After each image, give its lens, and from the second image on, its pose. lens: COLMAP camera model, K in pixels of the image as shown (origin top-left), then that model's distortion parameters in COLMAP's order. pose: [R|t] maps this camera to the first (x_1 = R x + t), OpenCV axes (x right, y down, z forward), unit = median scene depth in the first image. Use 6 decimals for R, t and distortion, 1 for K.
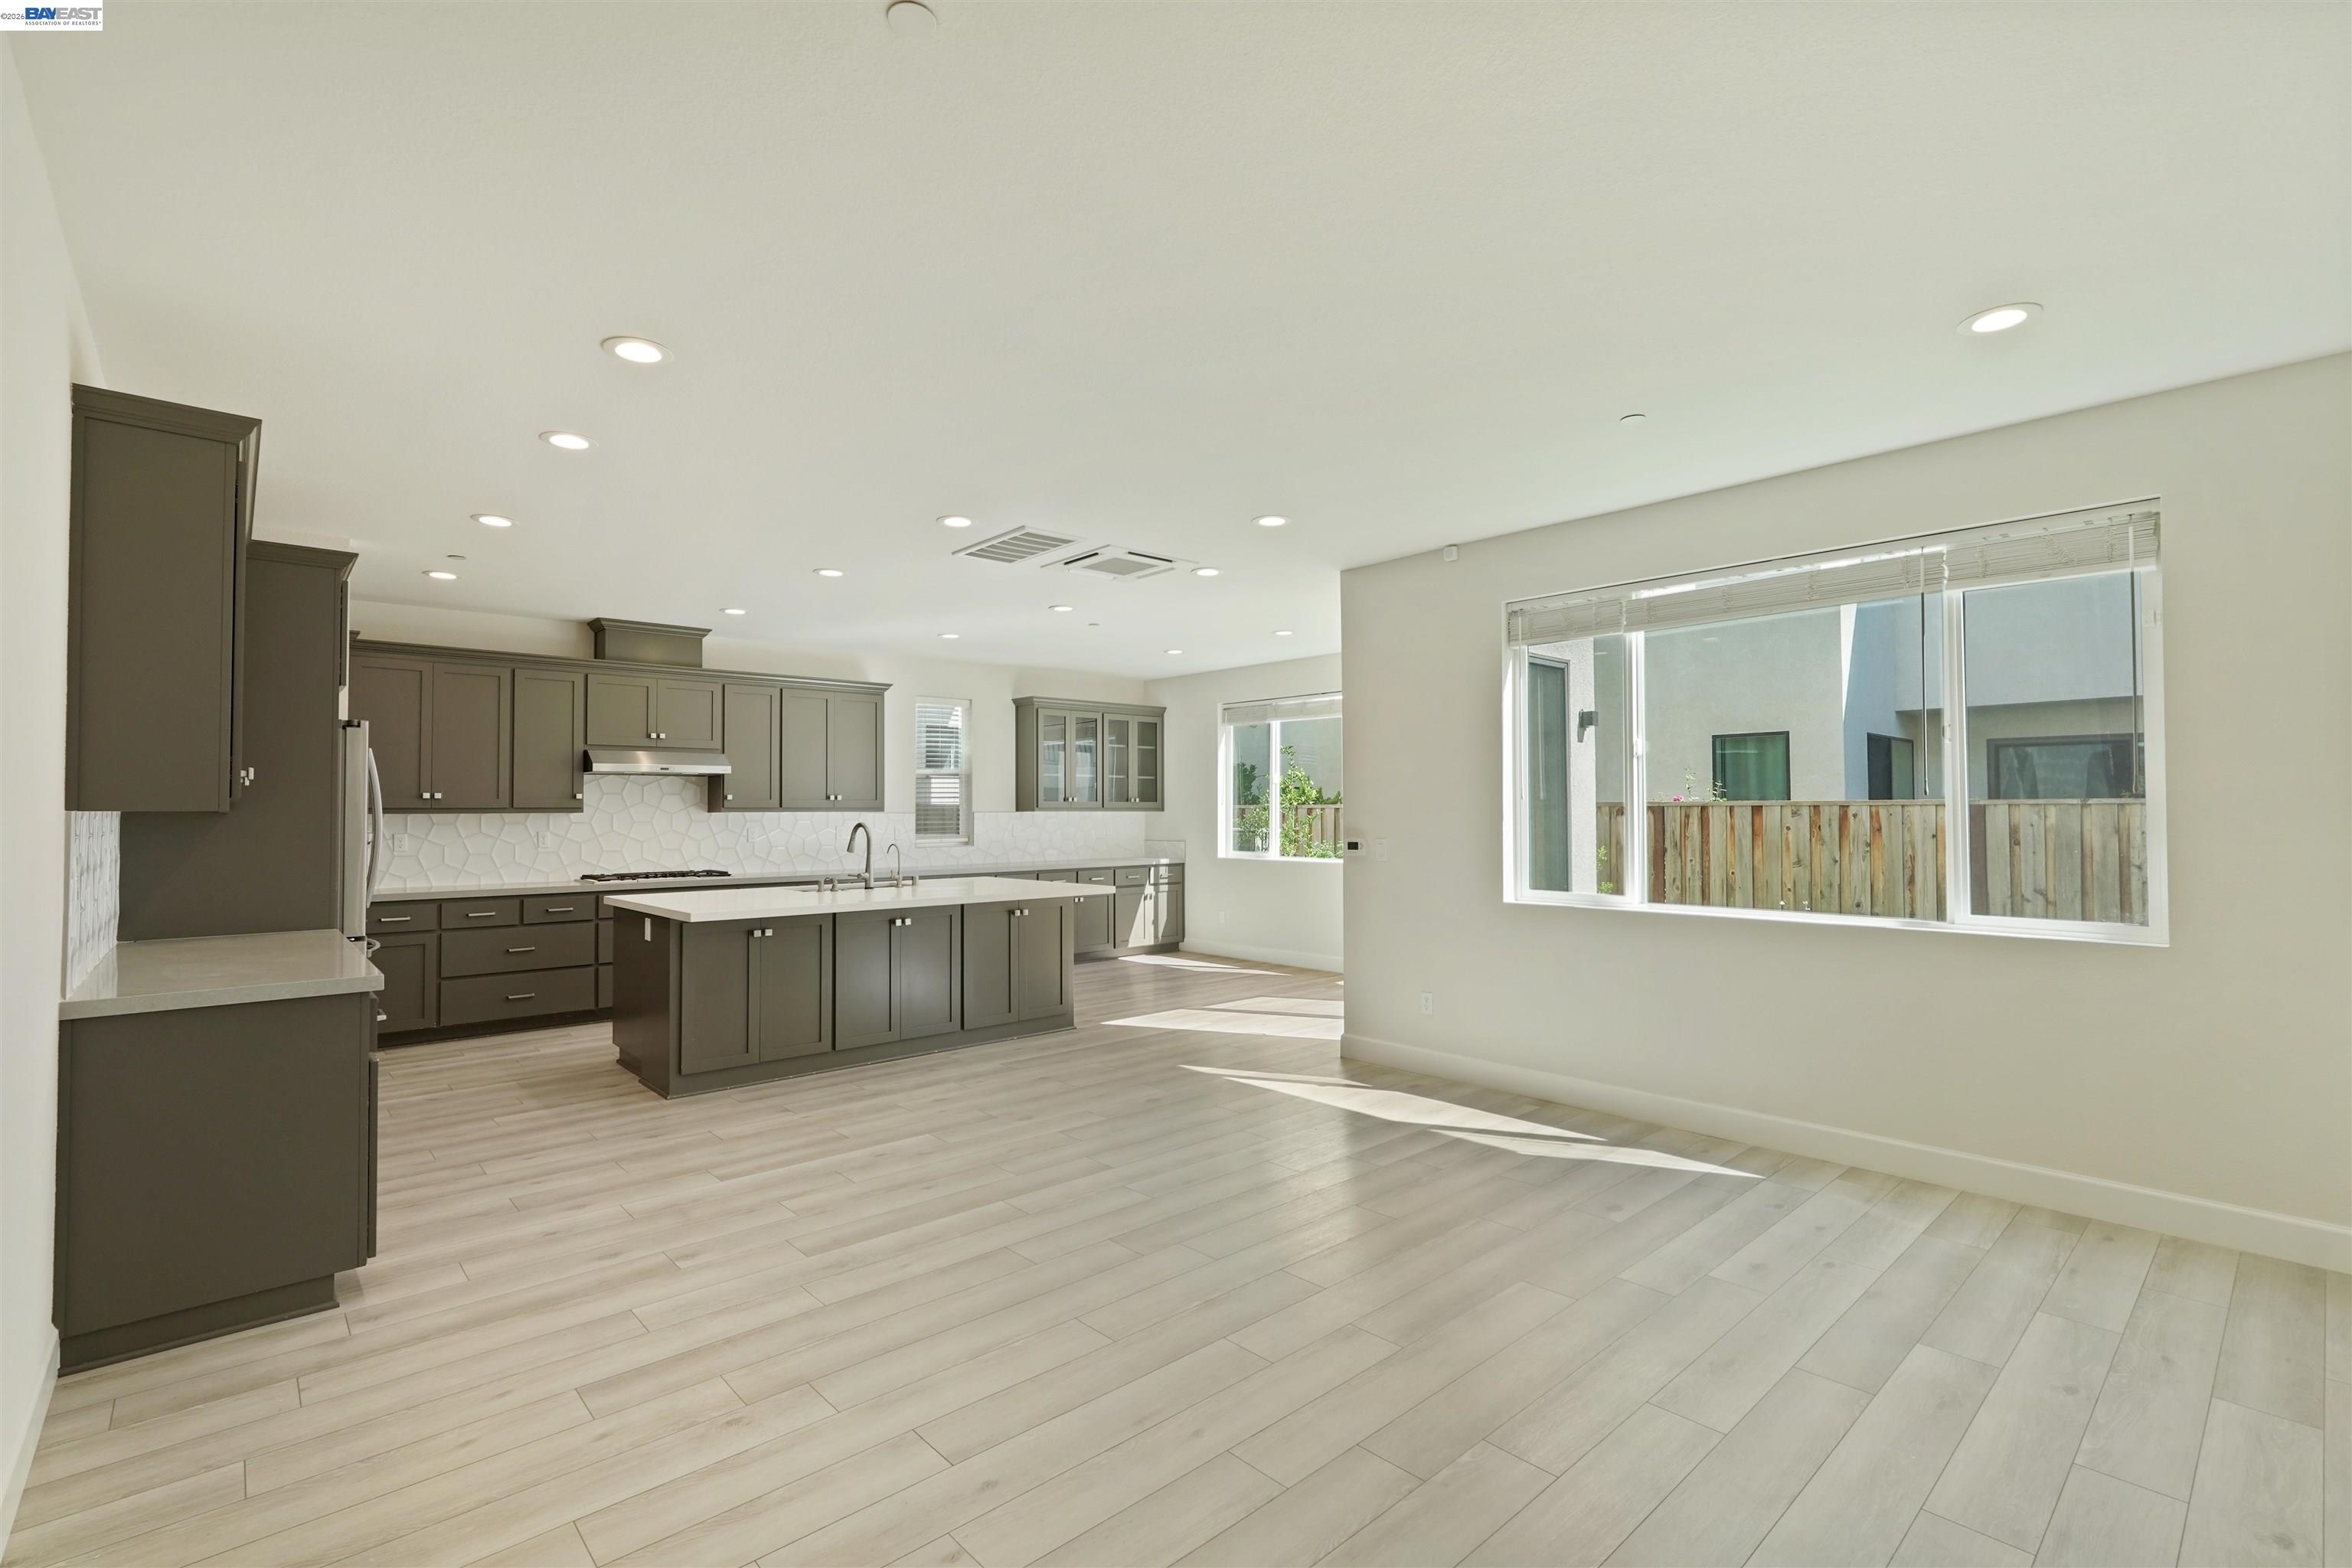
lens RADIAL K [[1052.5, 0, 1175.1], [0, 1052.5, 776.8], [0, 0, 1]] dist [-0.006504, 0.003929]
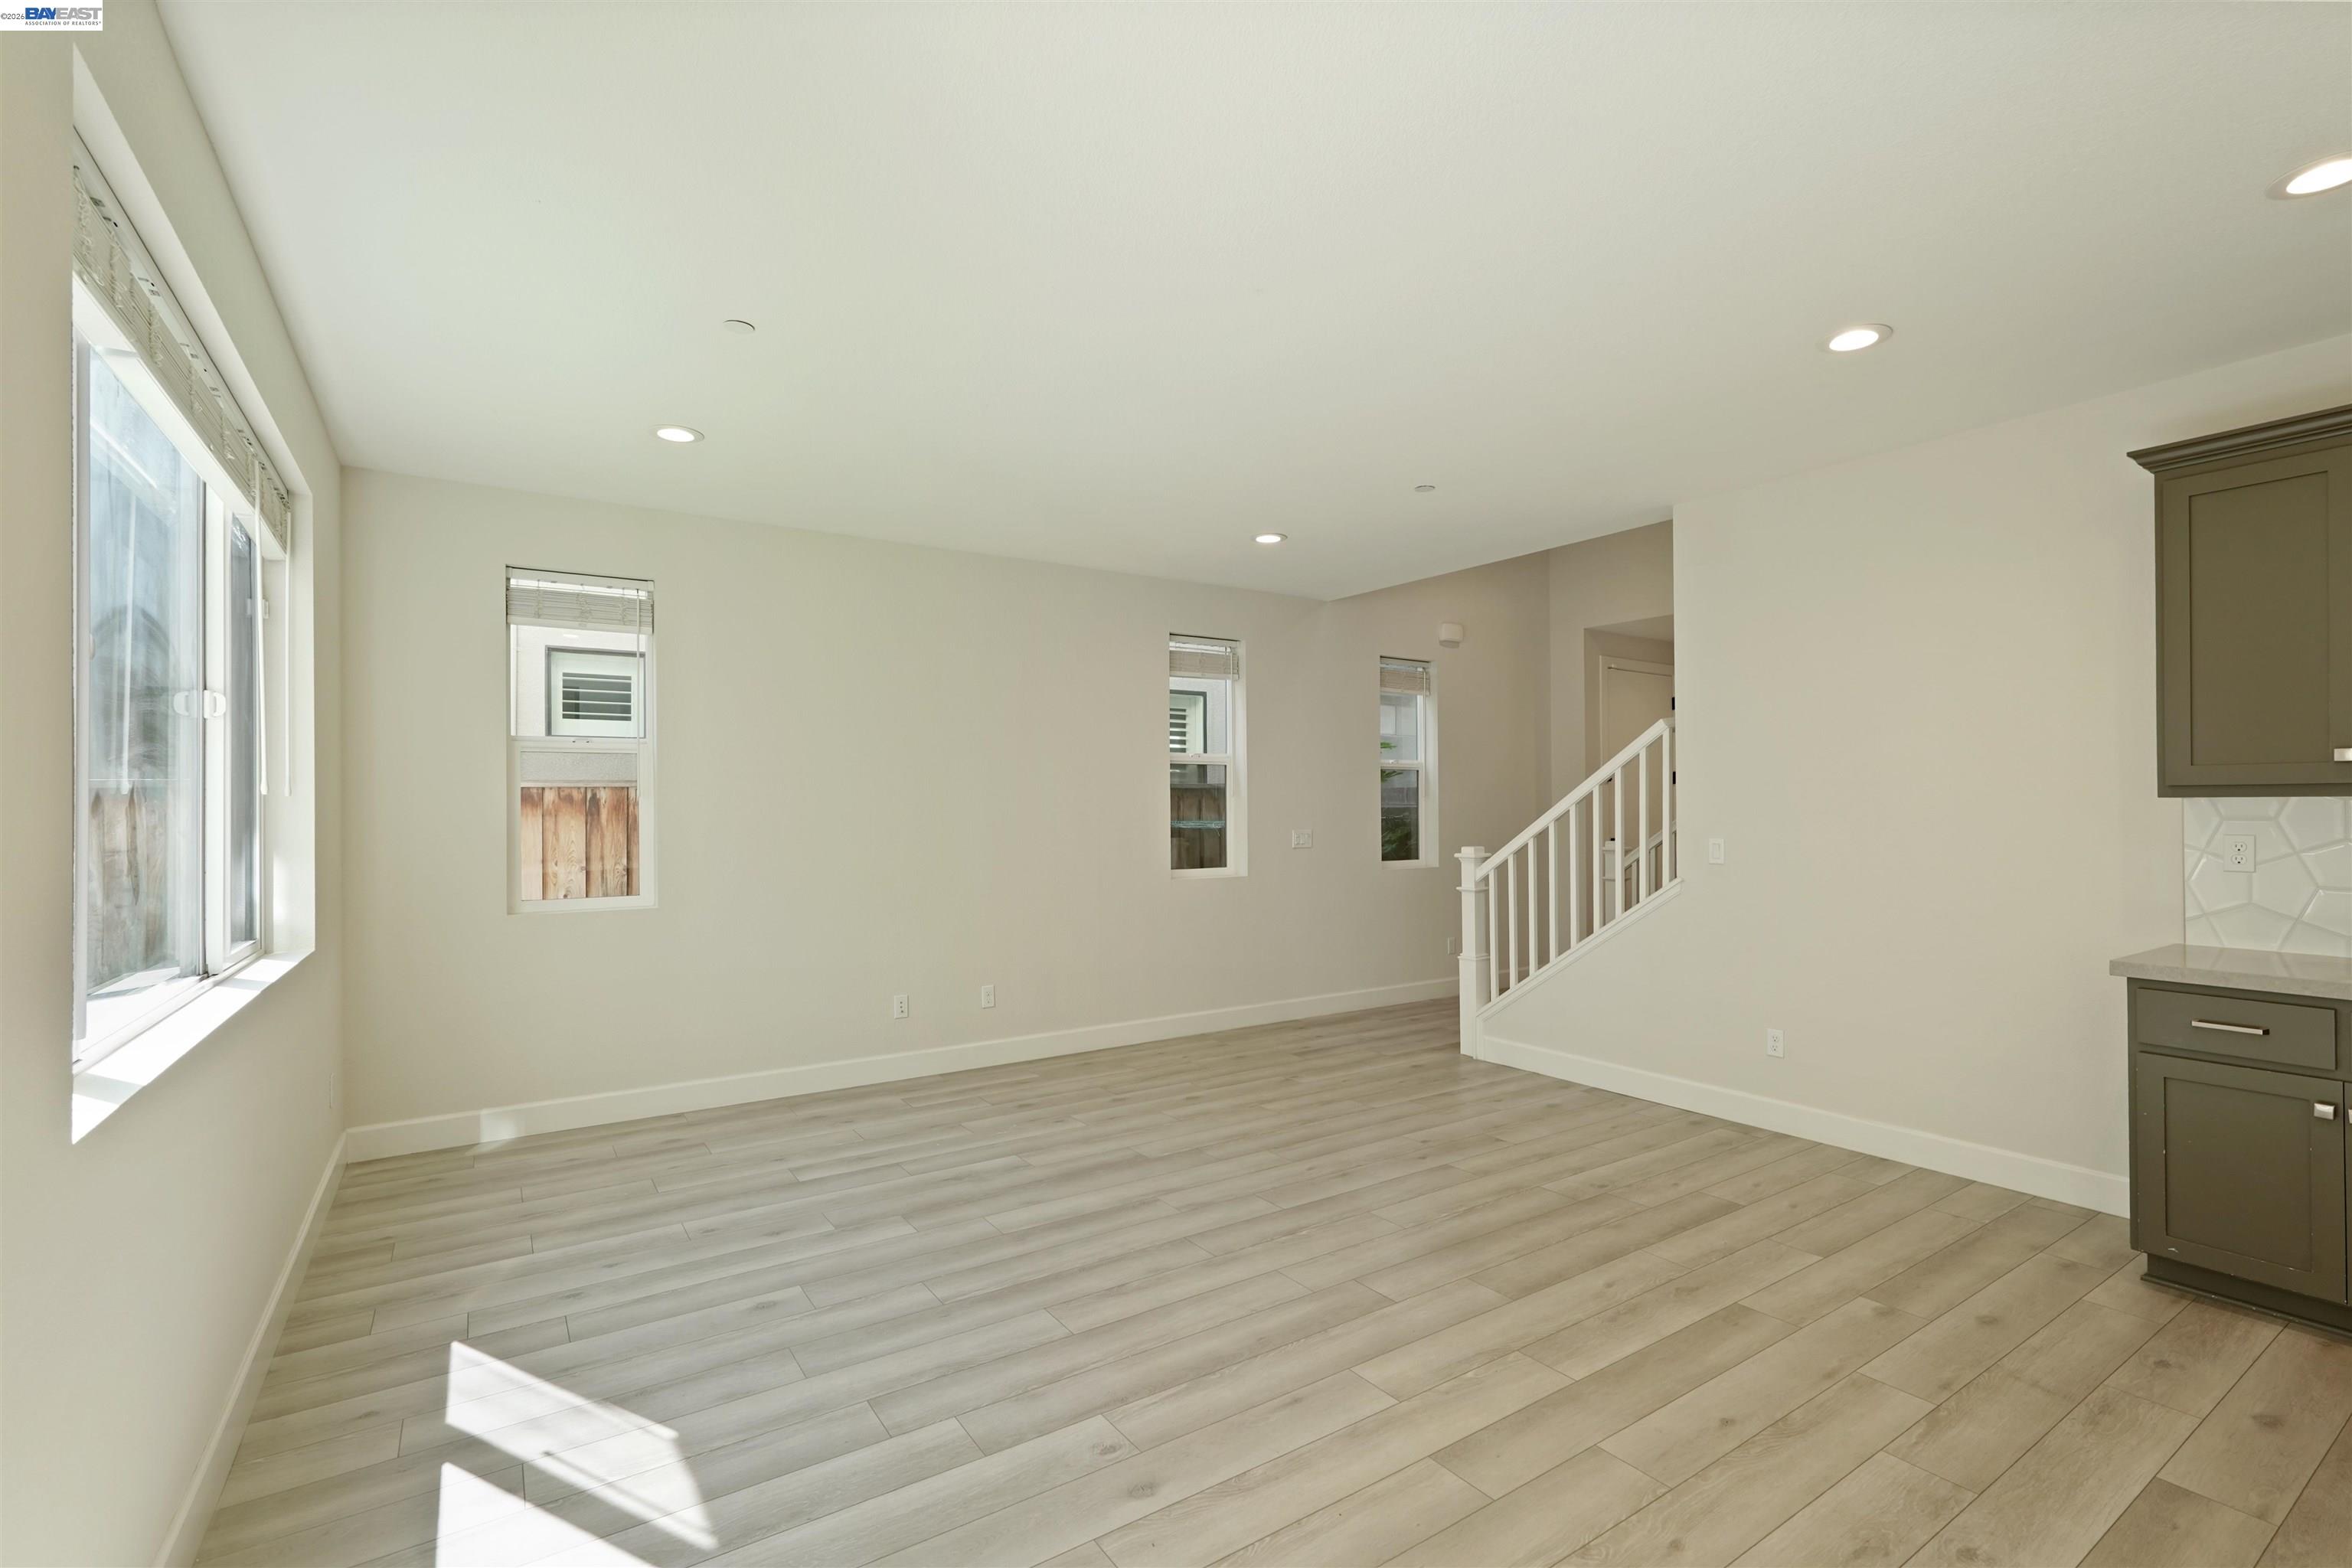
lens RADIAL K [[1052.5, 0, 1169.8], [0, 1052.5, 804.5], [0, 0, 1]] dist [-0.006504, 0.003929]
pose [[-0.988443, 0.011200, 0.151181, -0.006967], [0.005414, 0.999239, -0.038633, 0.032349], [-0.151499, -0.037368, -0.987751, 0.936434]]
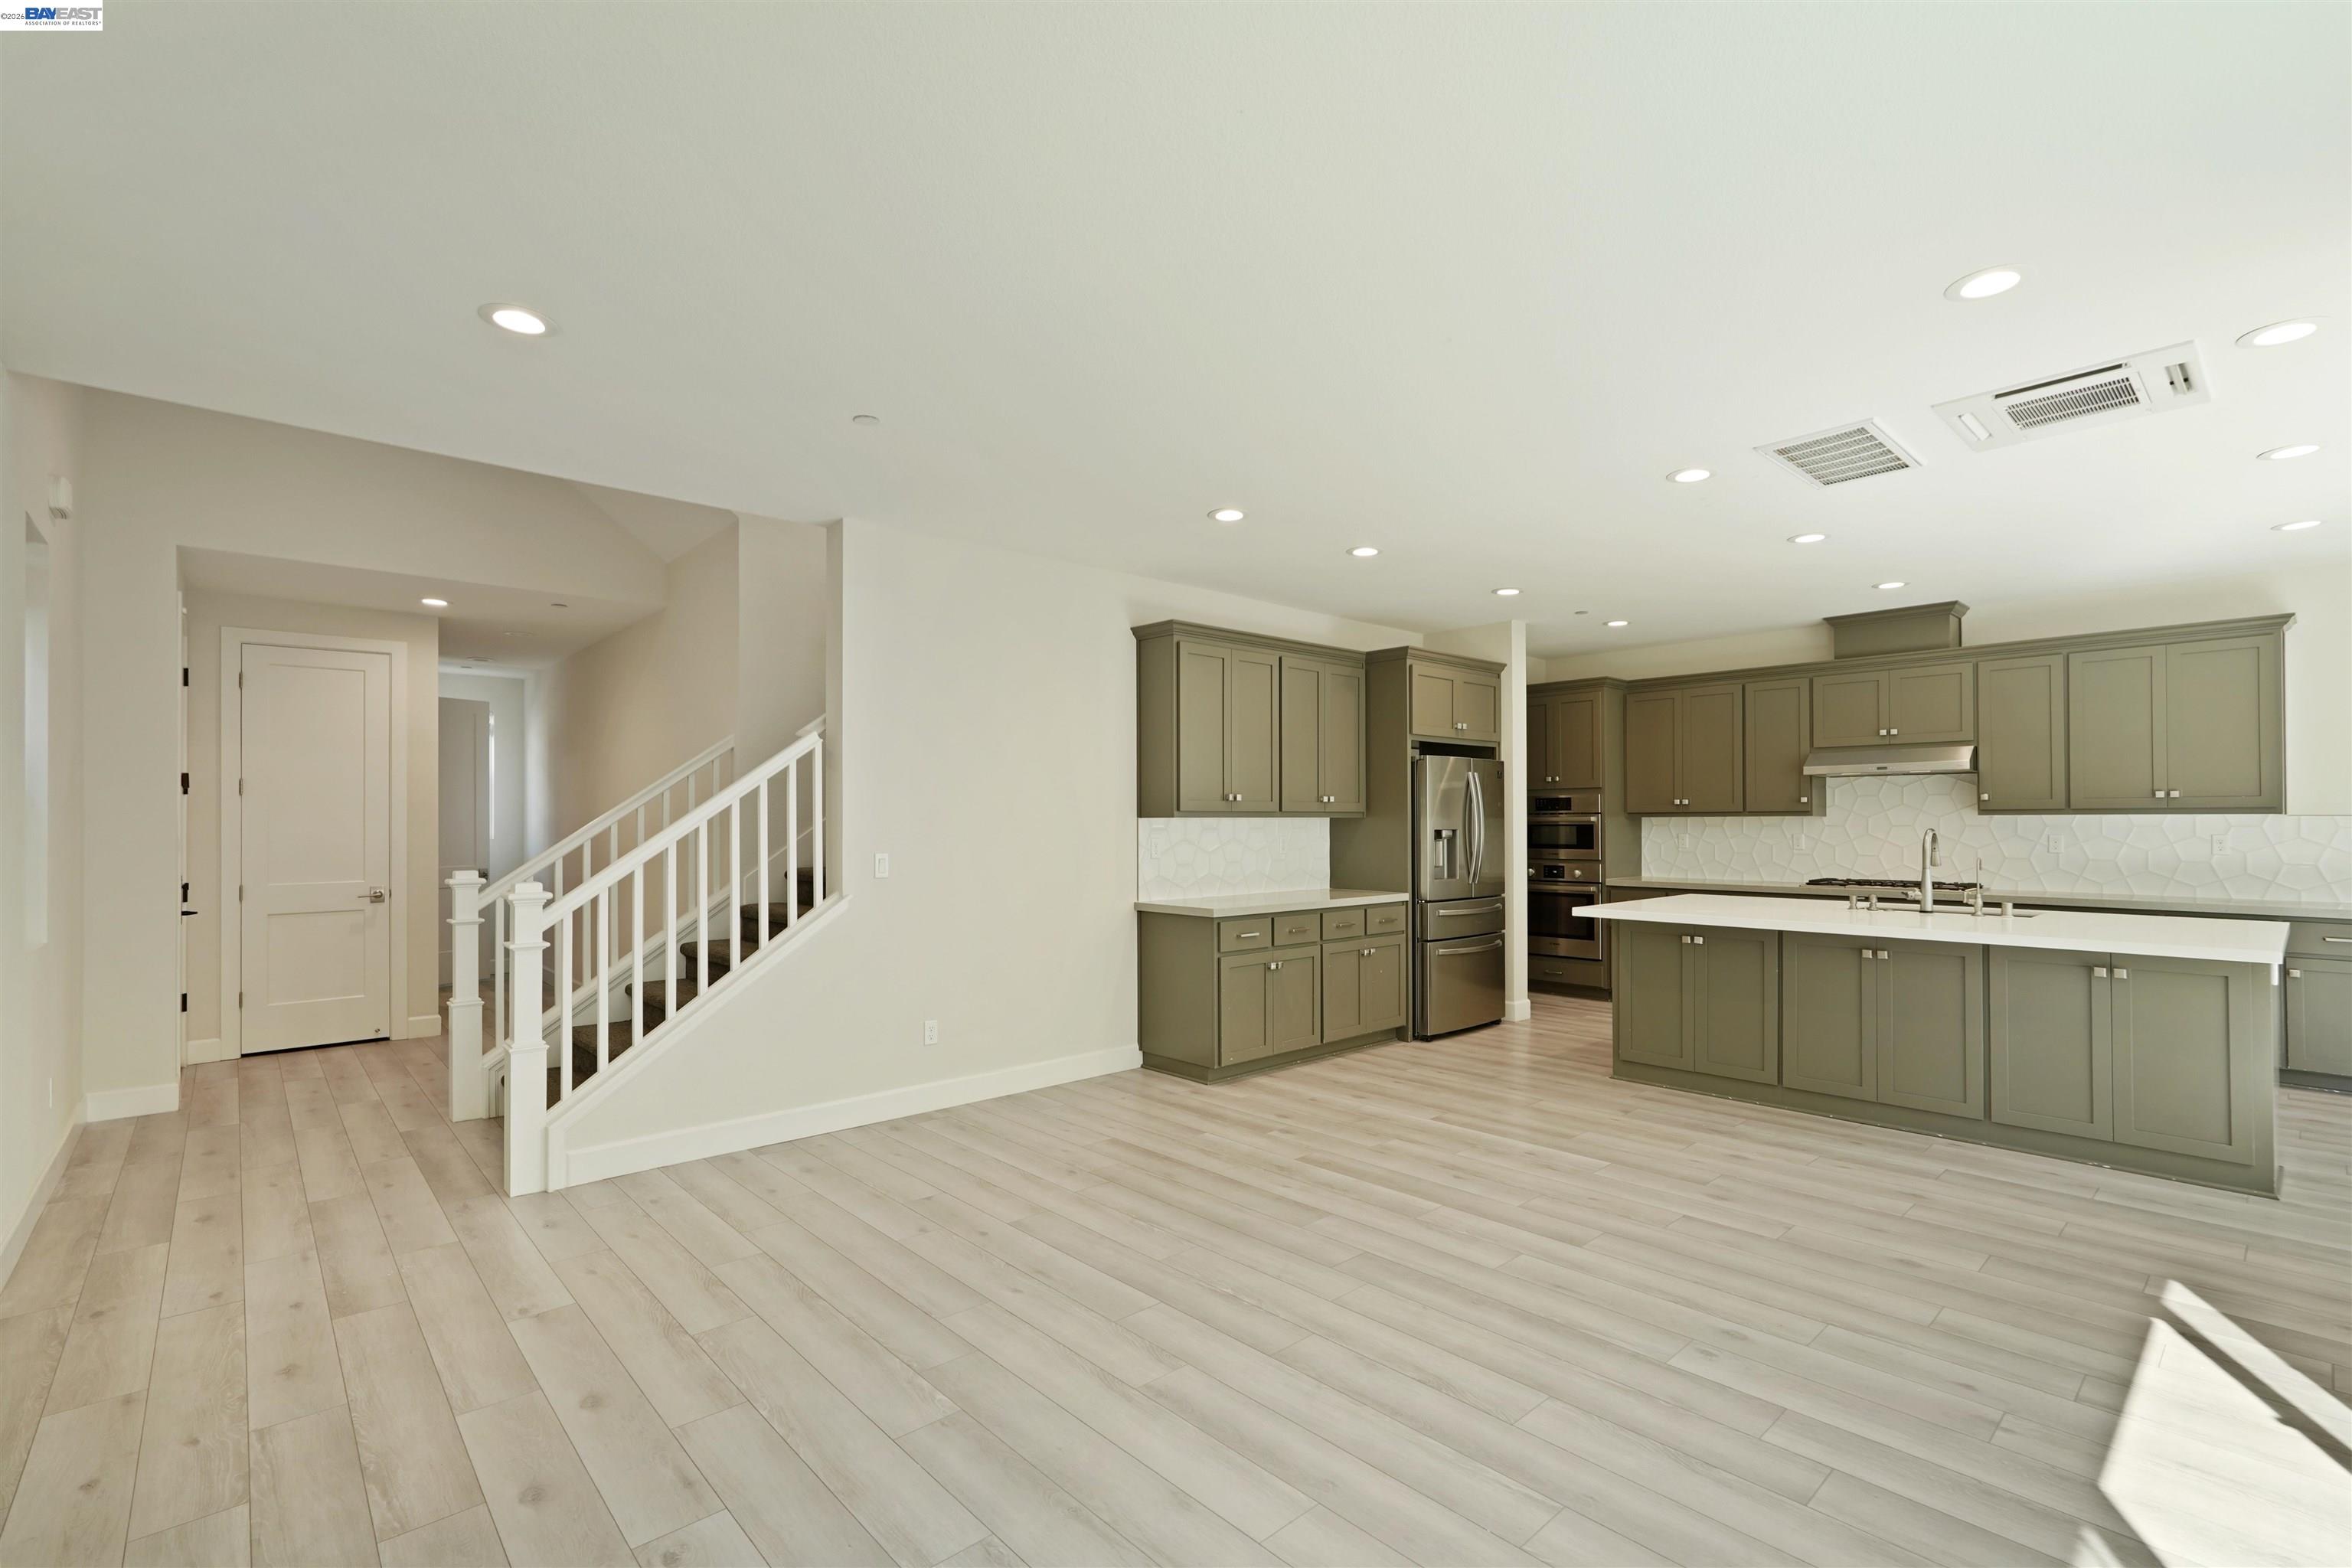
lens RADIAL K [[1052.5, 0, 1189.8], [0, 1052.5, 817.9], [0, 0, 1]] dist [-0.006504, 0.003929]
pose [[0.008327, 0.000107, -0.999965, 0.455739], [0.038443, 0.999261, 0.000427, 0.013317], [0.999226, -0.038445, 0.008317, 0.417279]]
